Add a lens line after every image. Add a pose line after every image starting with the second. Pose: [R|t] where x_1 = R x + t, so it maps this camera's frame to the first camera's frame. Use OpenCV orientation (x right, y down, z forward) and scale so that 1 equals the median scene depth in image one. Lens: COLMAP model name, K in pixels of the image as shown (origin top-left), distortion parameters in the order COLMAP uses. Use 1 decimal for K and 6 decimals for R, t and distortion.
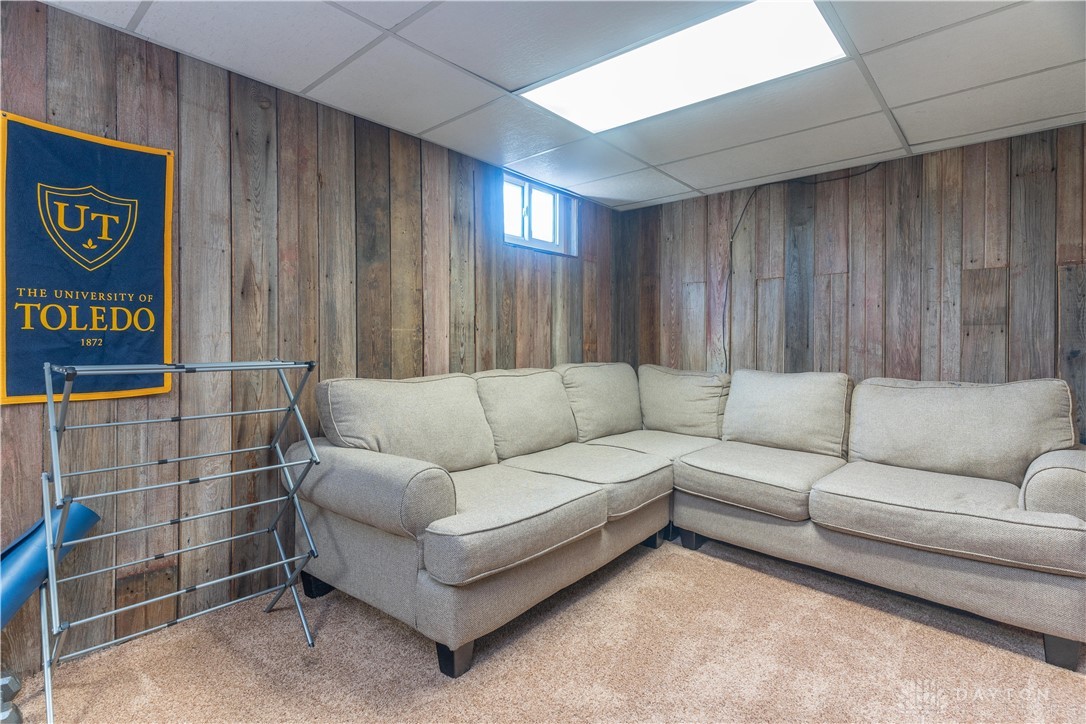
lens RADIAL K [[521.8, 0, 545.8], [0, 521.8, 352.2], [0, 0, 1]] dist [0.001743, -0.000158]
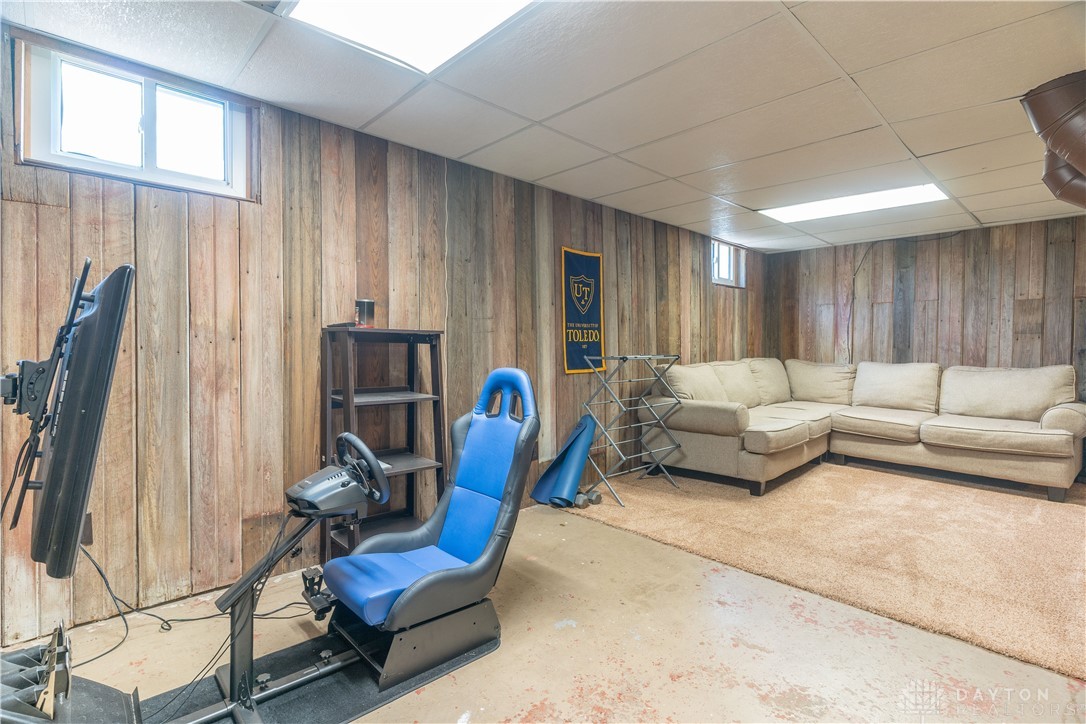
lens RADIAL K [[521.8, 0, 540.5], [0, 521.8, 366.7], [0, 0, 1]] dist [0.001743, -0.000158]
pose [[0.996556, -0.000333, -0.082927, -0.559583], [0.002629, 0.999616, 0.027573, 0.002626], [0.082886, -0.027696, 0.996174, -0.776994]]
